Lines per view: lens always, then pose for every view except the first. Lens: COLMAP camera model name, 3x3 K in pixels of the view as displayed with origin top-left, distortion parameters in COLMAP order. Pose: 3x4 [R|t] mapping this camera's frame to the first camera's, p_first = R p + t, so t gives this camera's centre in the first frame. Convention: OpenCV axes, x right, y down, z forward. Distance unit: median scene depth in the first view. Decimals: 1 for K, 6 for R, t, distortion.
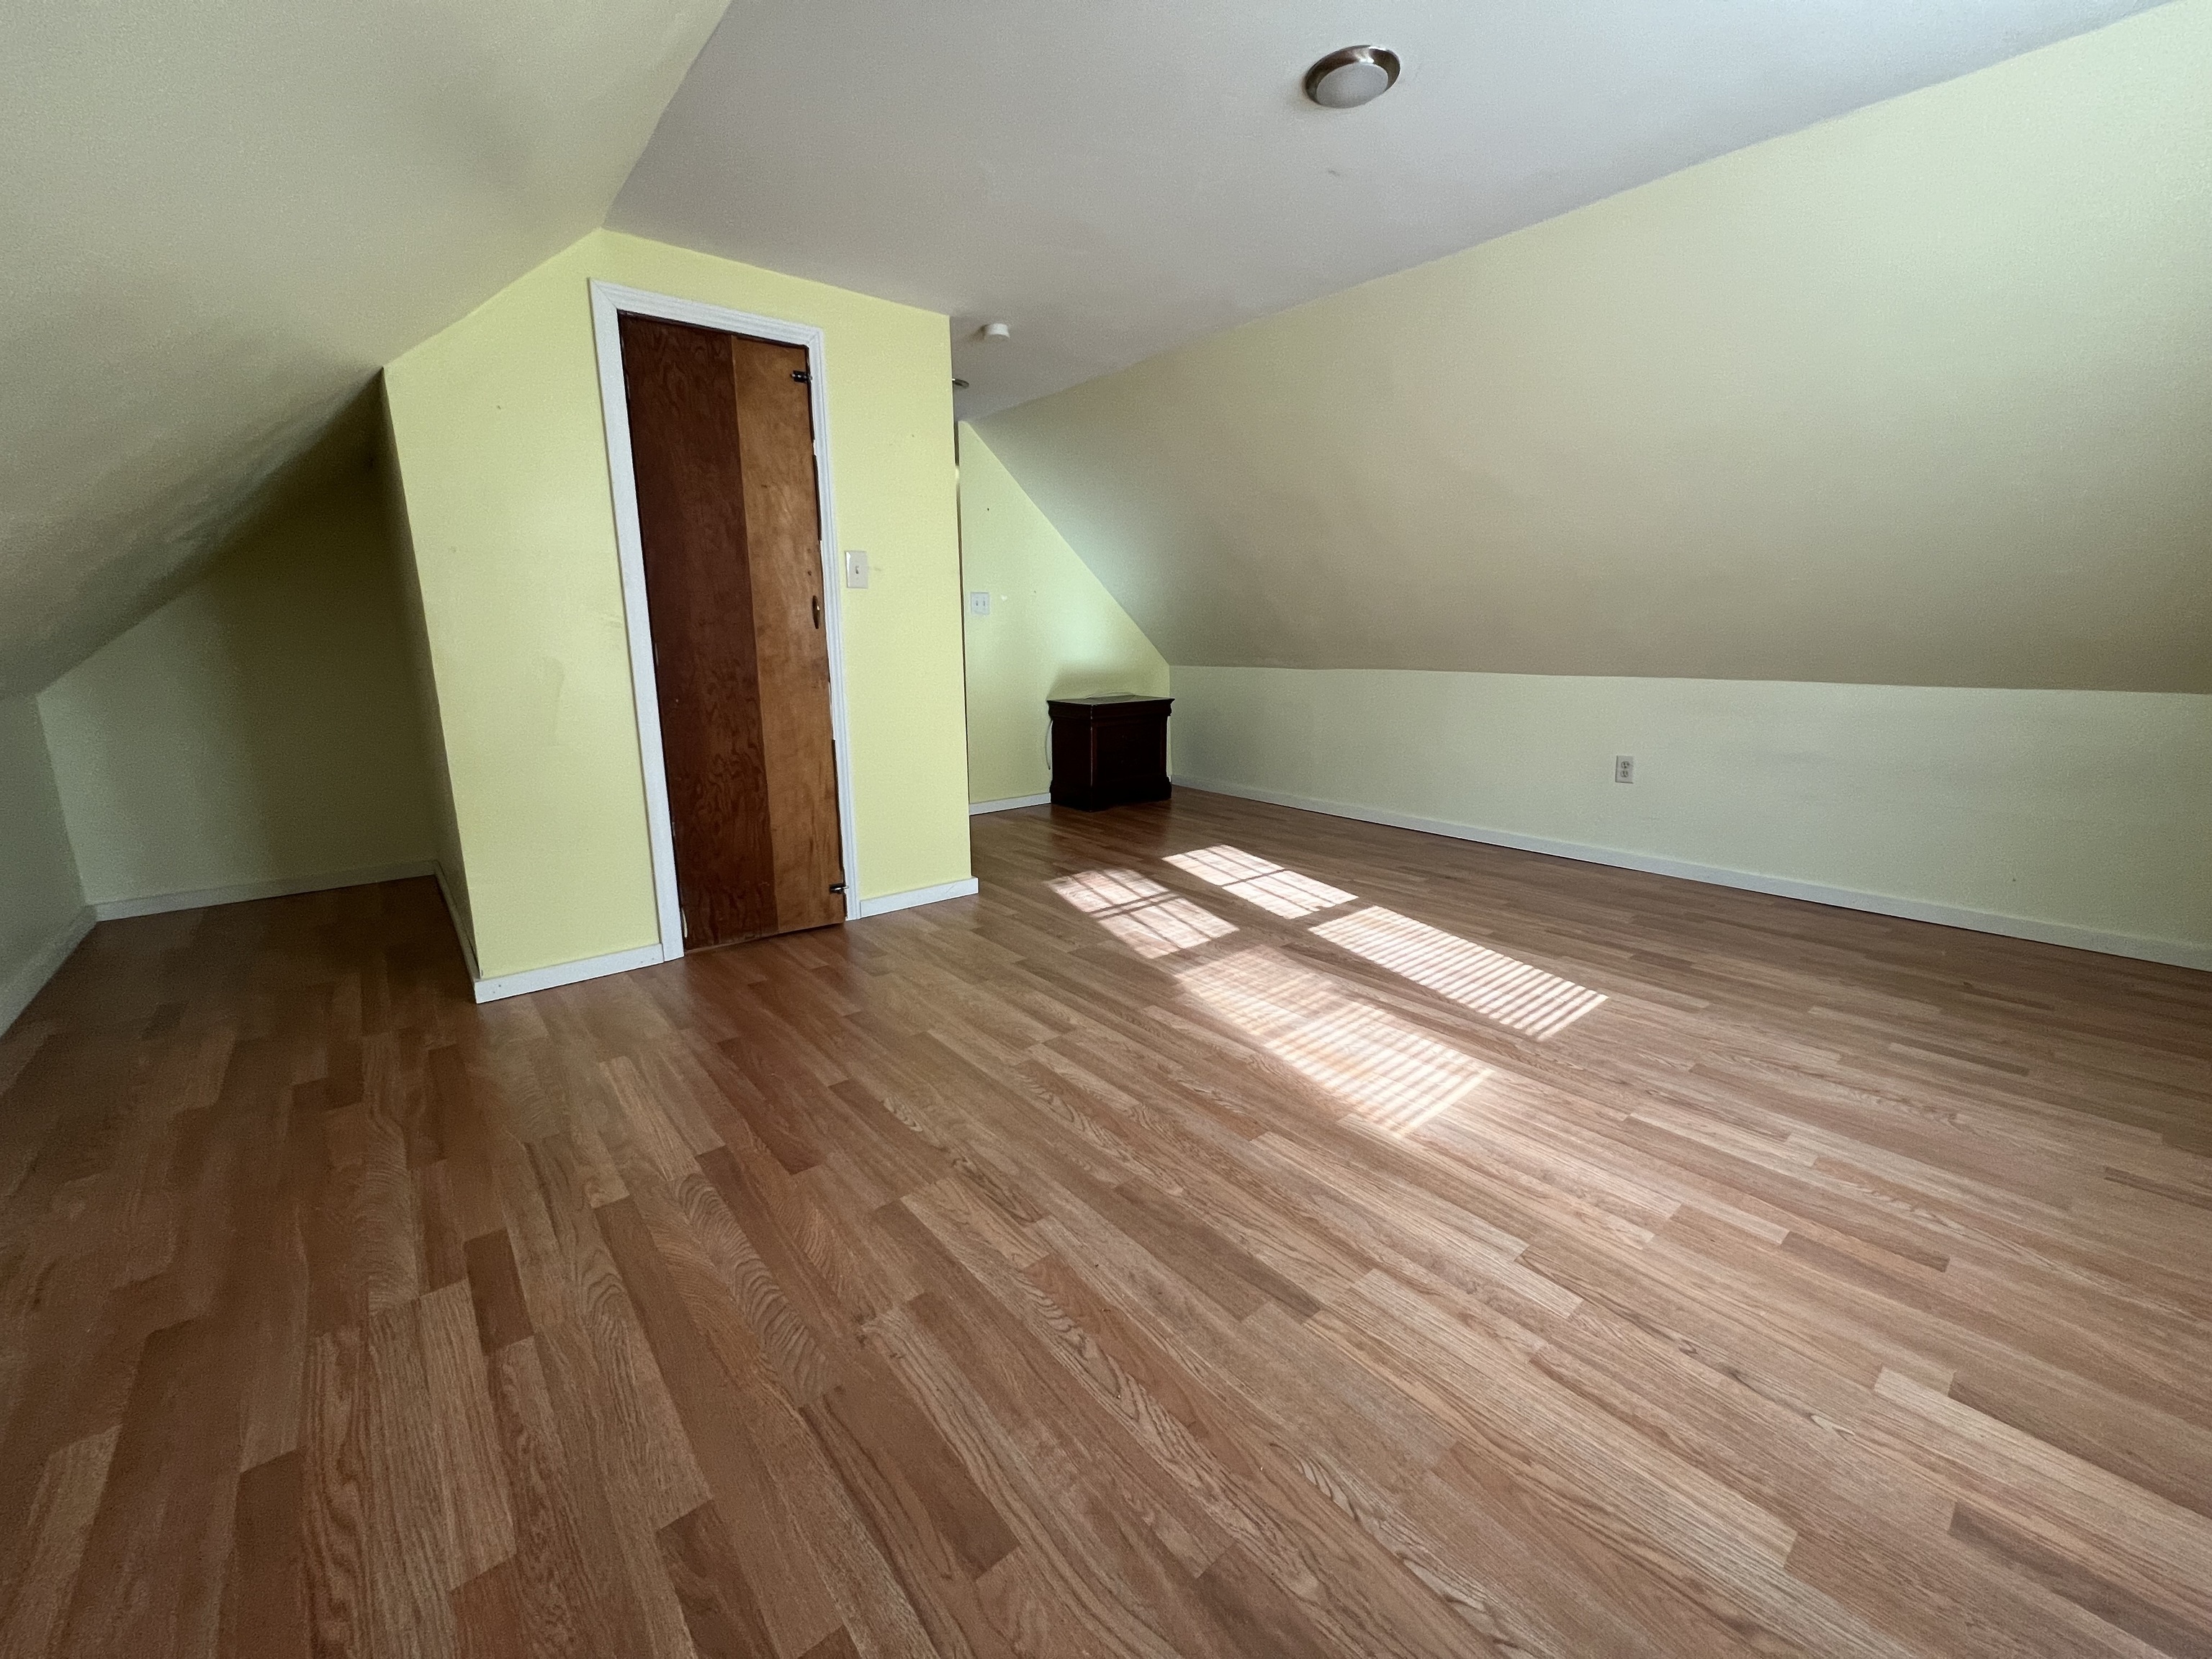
lens RADIAL K [[878.3, 0, 1100.5], [0, 878.3, 822.8], [0, 0, 1]] dist [-0.002010, -0.000224]
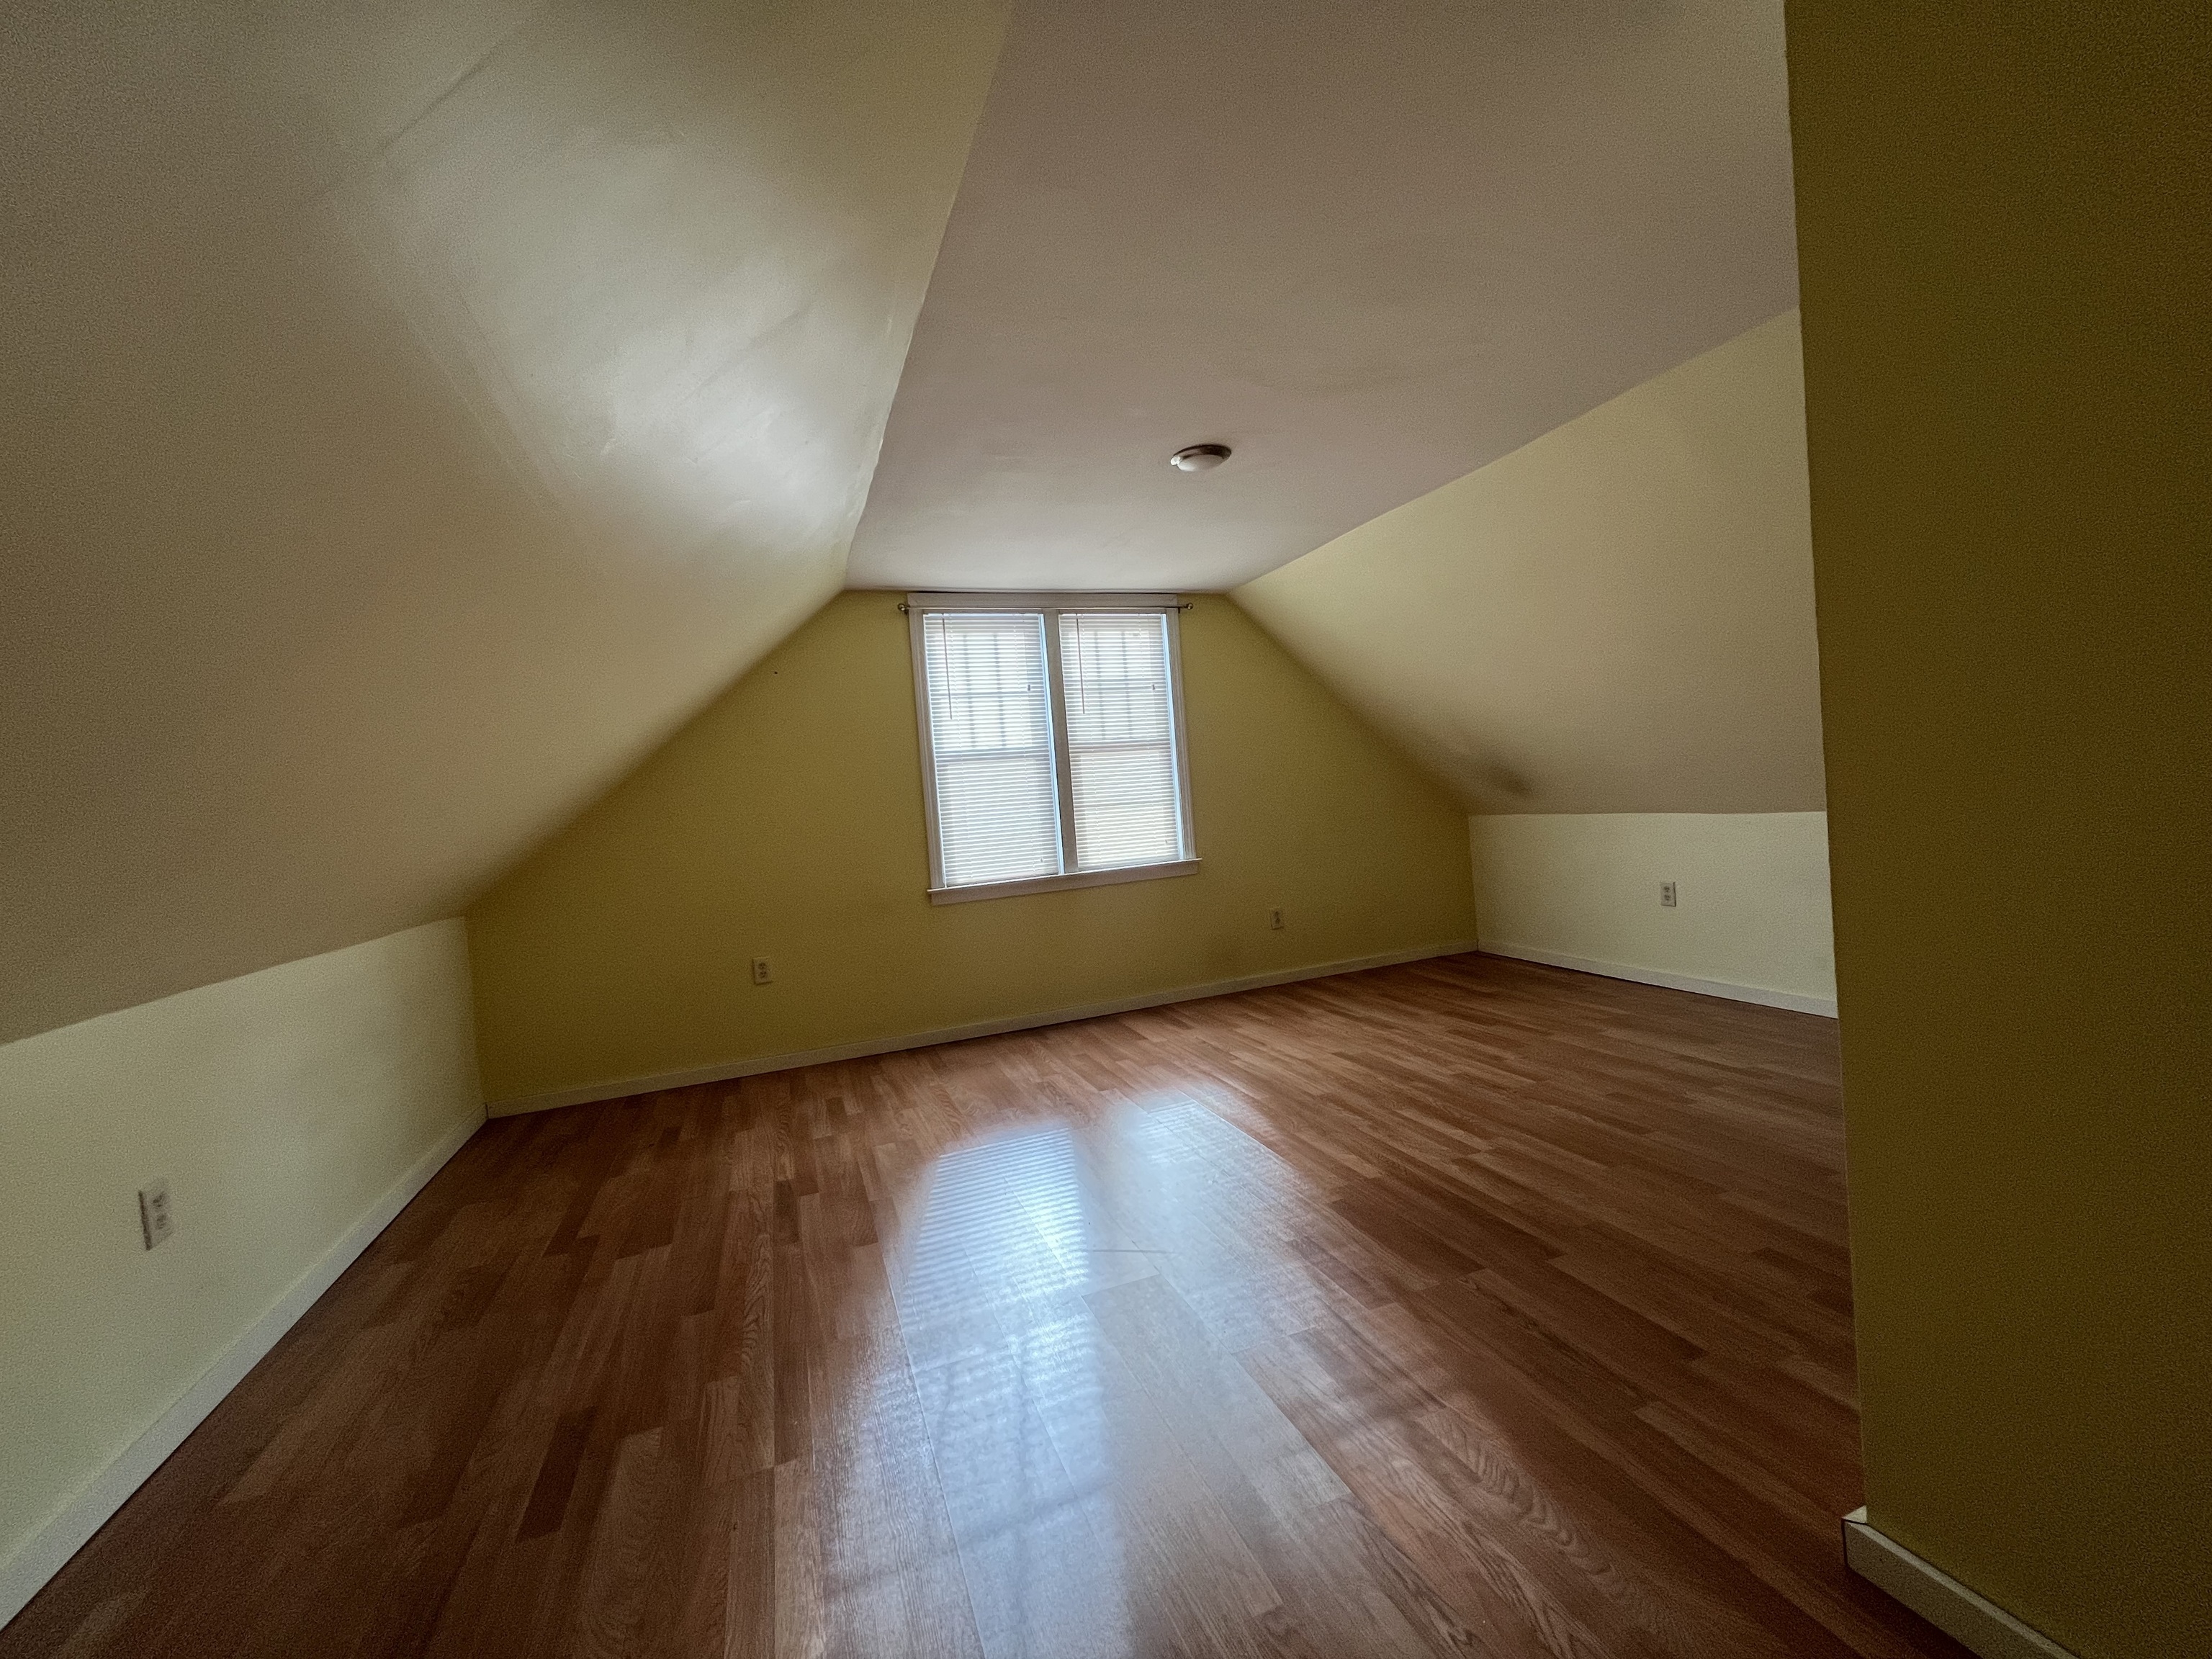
lens RADIAL K [[878.3, 0, 1100.5], [0, 878.3, 822.8], [0, 0, 1]] dist [-0.002010, -0.000224]
pose [[-0.940006, 0.068902, 0.334128, -0.015453], [0.148813, 0.964118, 0.219843, -0.573871], [-0.306992, 0.256376, -0.916530, 2.518203]]
